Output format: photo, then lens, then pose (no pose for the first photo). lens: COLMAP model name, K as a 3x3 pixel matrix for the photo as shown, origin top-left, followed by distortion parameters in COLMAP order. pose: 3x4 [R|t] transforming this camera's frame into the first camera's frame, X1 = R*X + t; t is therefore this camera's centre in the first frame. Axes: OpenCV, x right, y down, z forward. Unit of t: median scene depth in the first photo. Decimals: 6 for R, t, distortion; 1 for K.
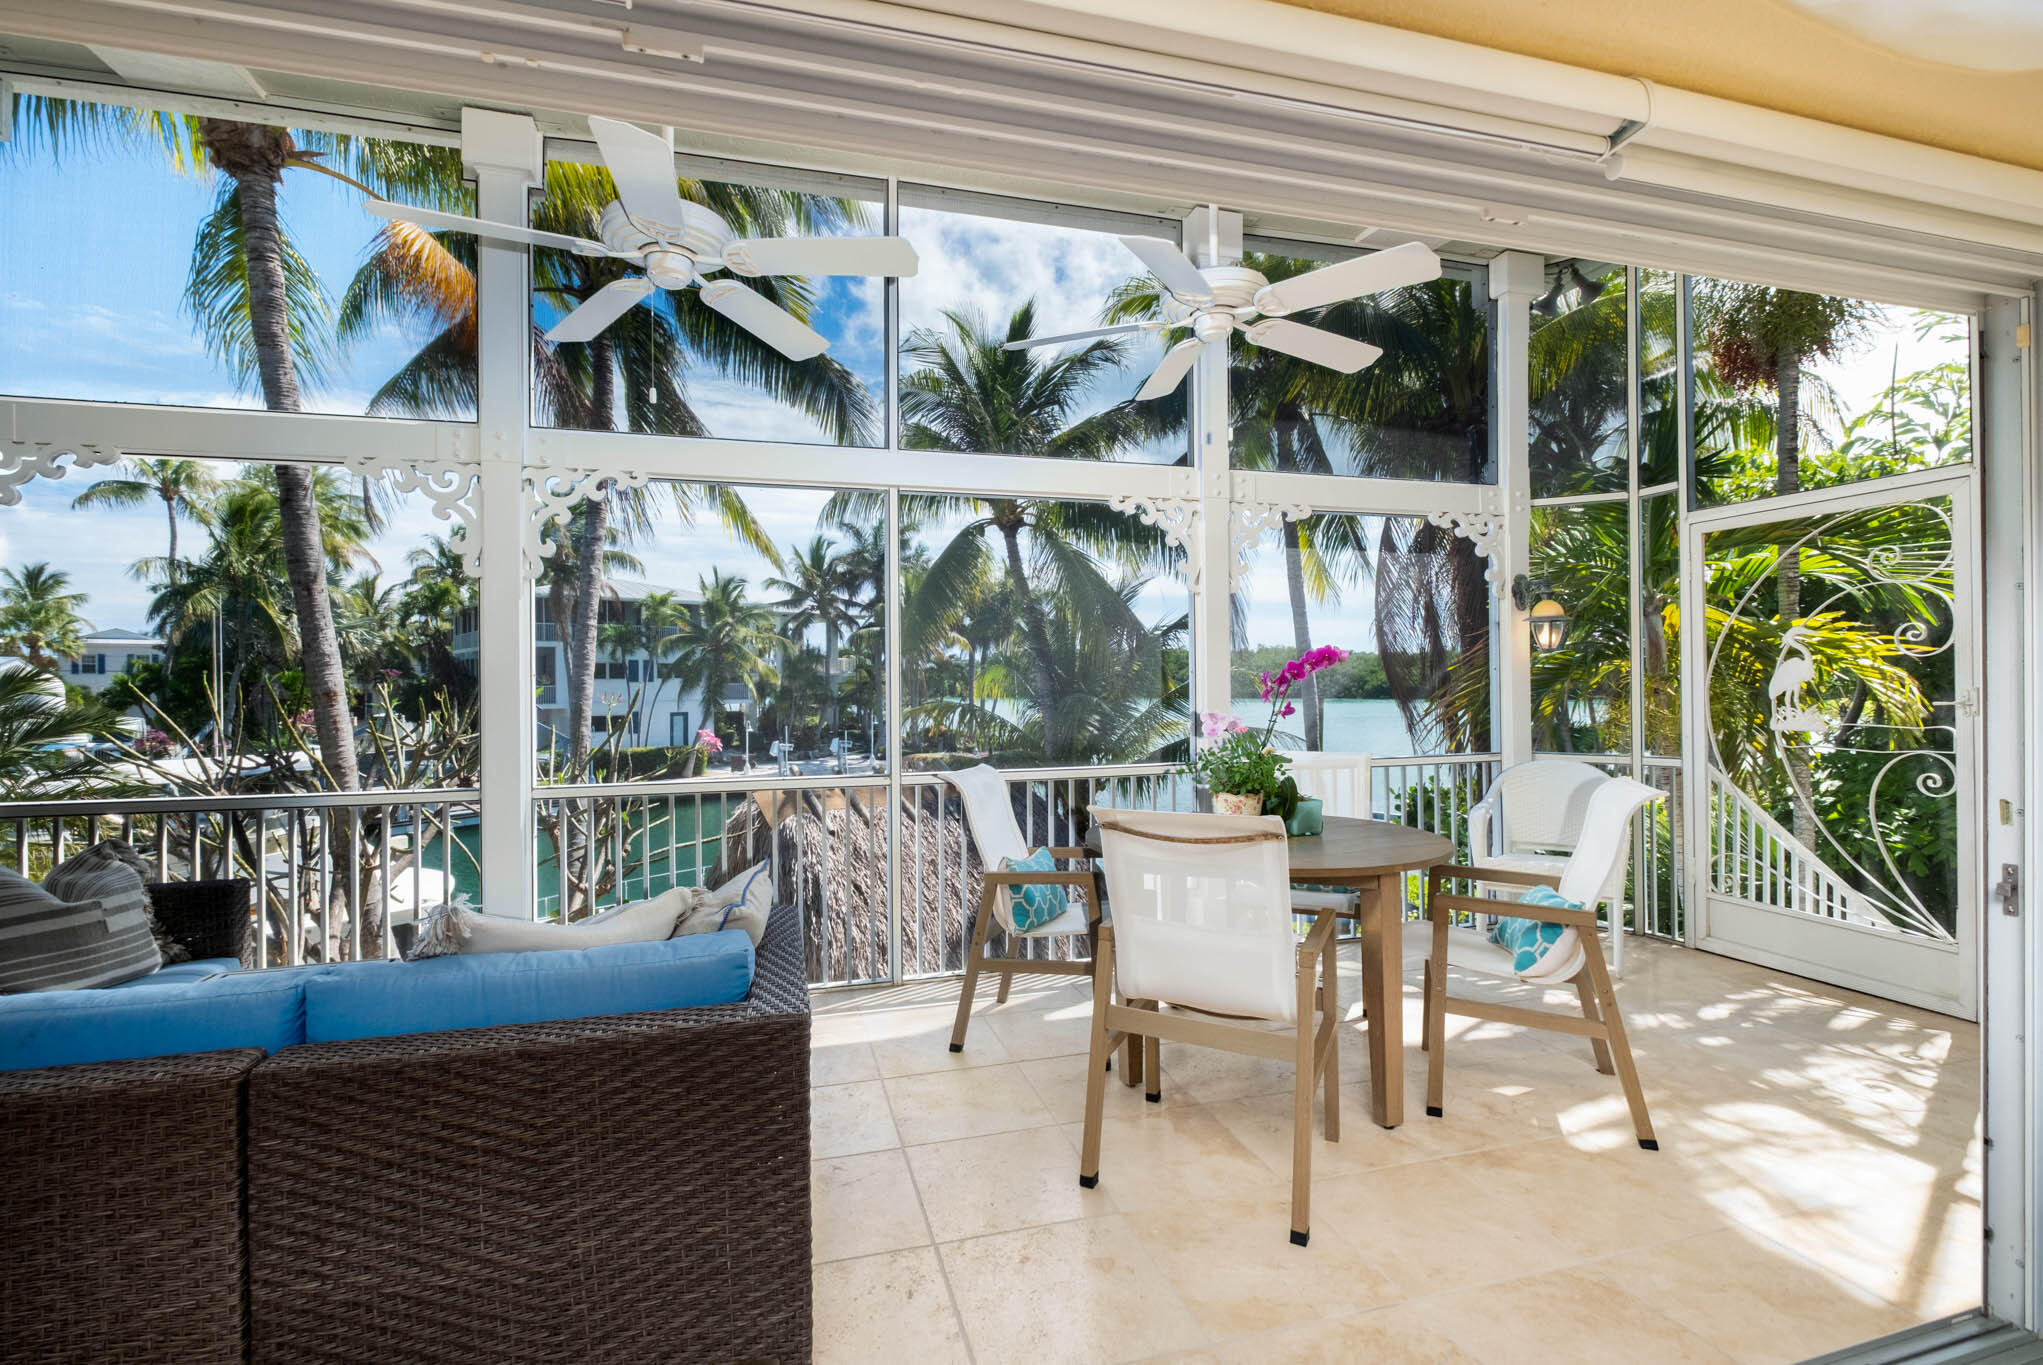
lens RADIAL K [[901.3, 0, 1016.7], [0, 901.3, 683.6], [0, 0, 1]] dist [-0.002133, -0.000222]
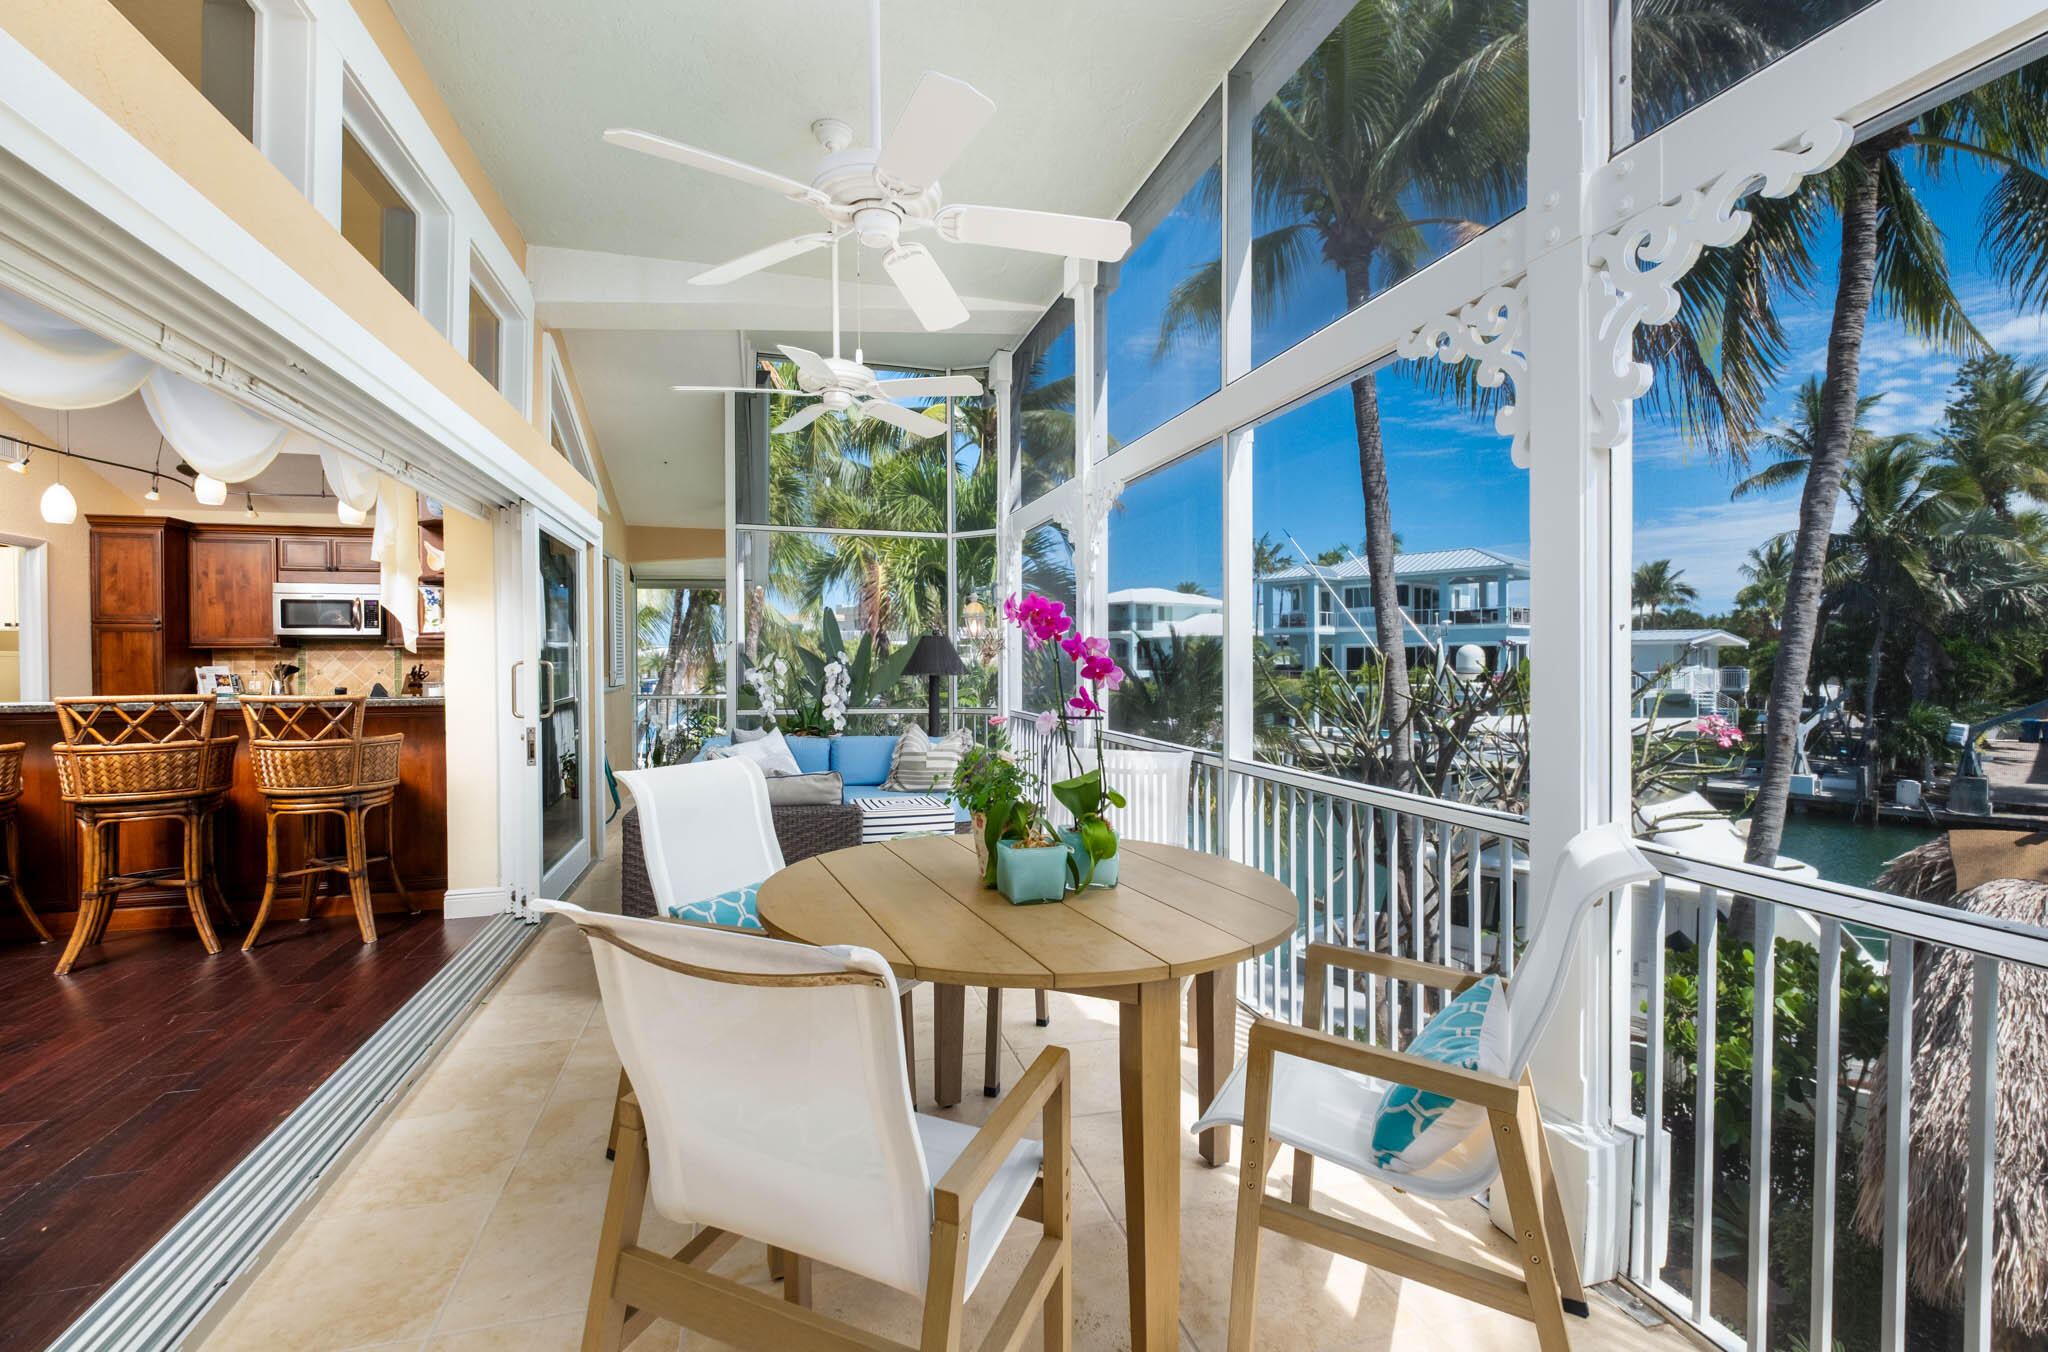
lens RADIAL K [[894.6, 0, 1012.4], [0, 894.6, 666.2], [0, 0, 1]] dist [0.001714, -0.000204]
pose [[-0.042065, 0.018738, -0.998939, 0.077501], [-0.002148, 0.999820, 0.018845, -0.000668], [0.999113, 0.002939, -0.042018, 0.085354]]
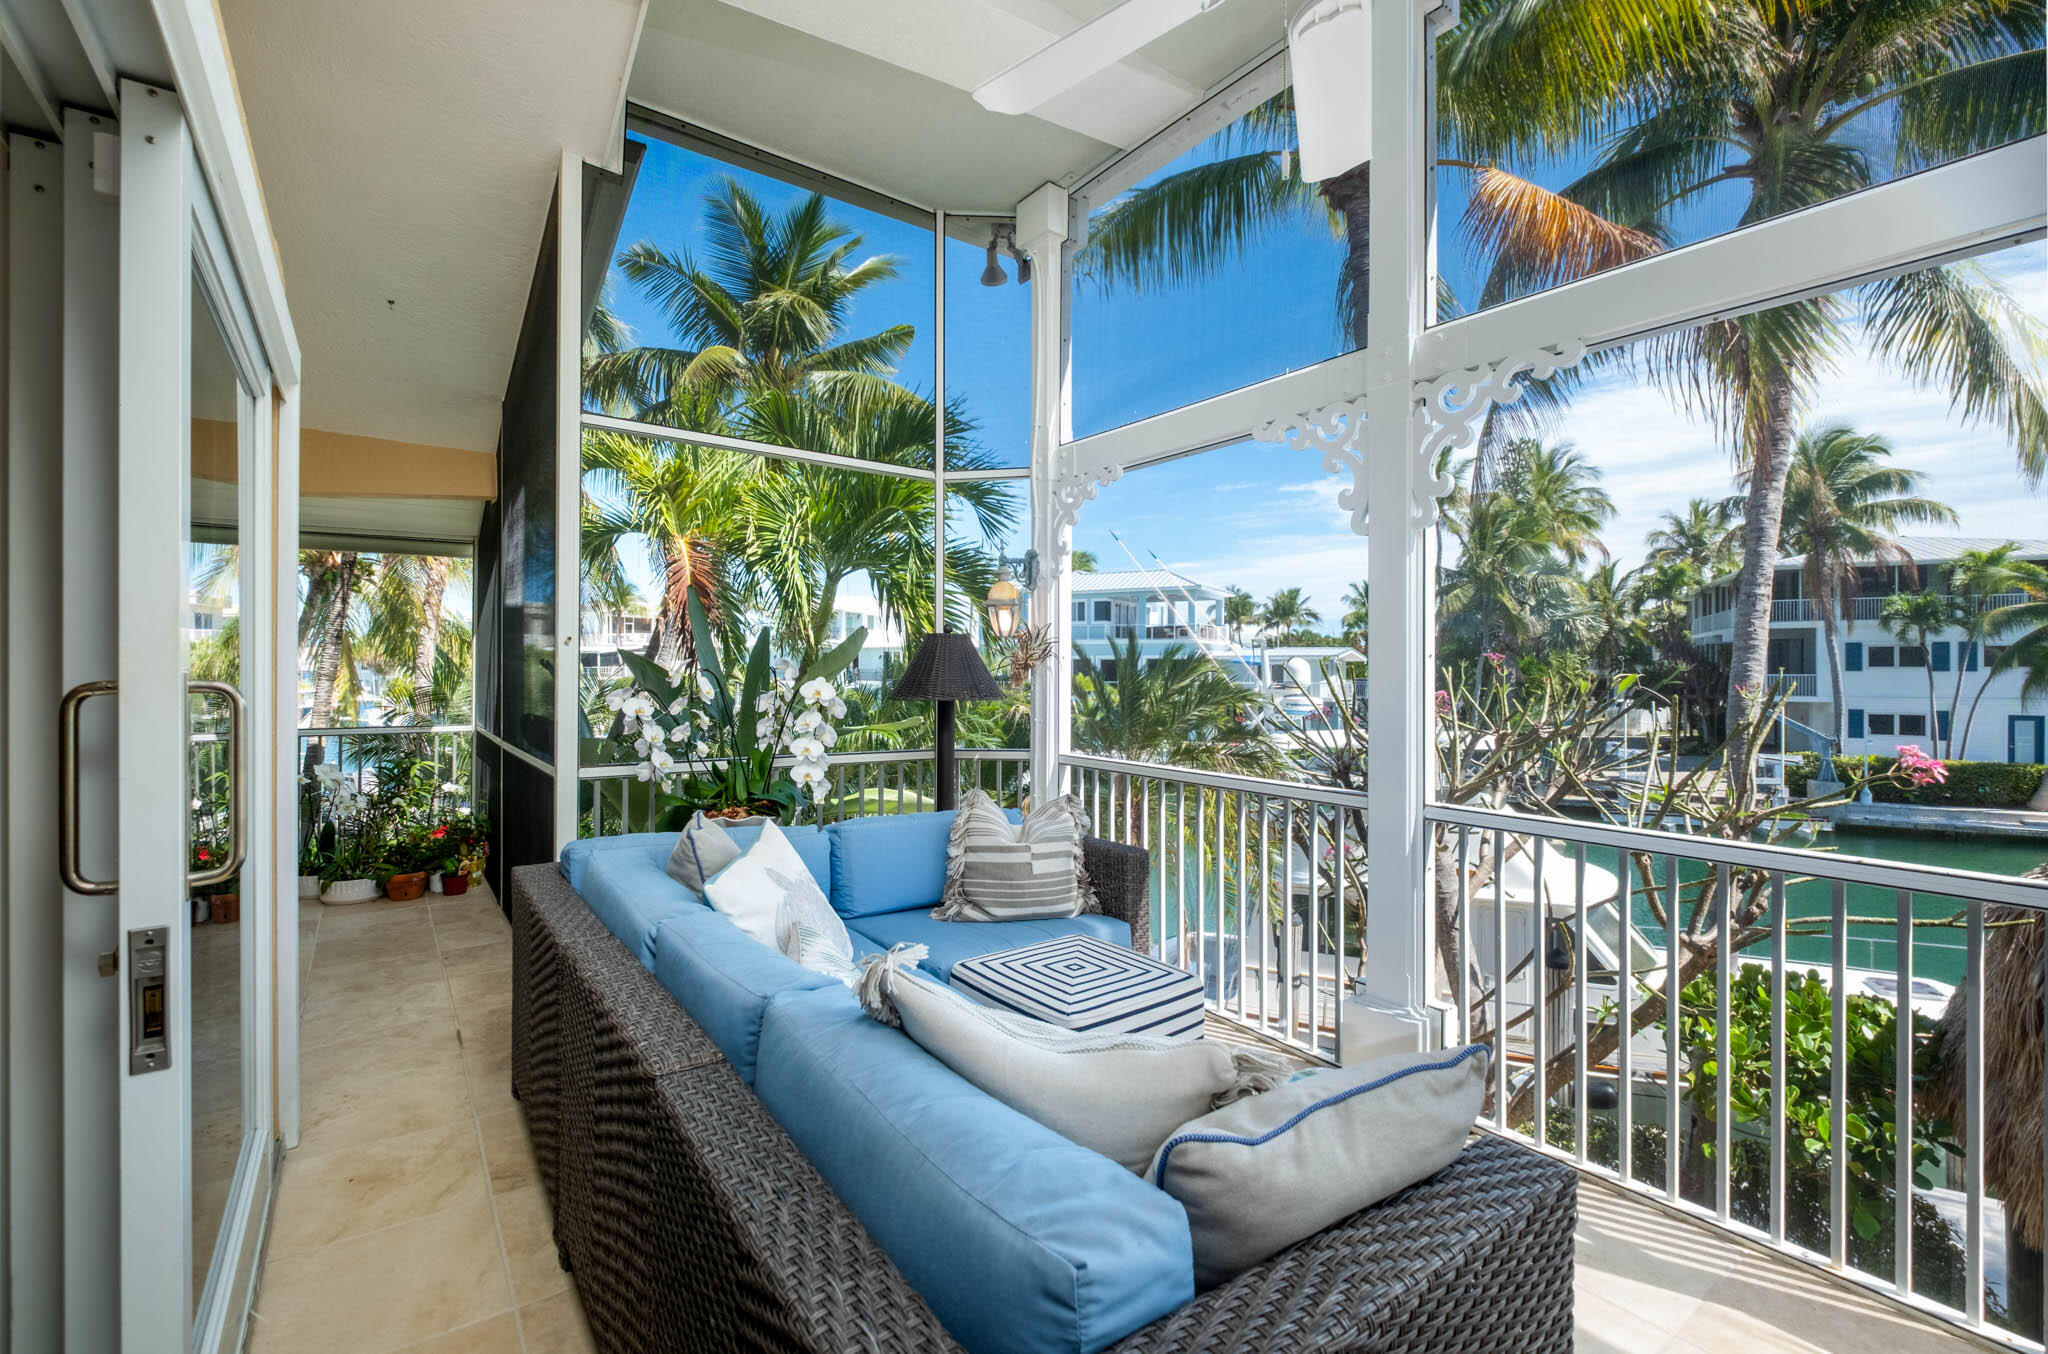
lens RADIAL K [[894.6, 0, 1027.7], [0, 894.6, 666.0], [0, 0, 1]] dist [0.001714, -0.000204]
pose [[0.349872, 0.006928, -0.936772, 0.004714], [-0.011506, 0.999929, 0.003098, 0.000191], [0.936727, 0.009694, 0.349927, 0.036300]]
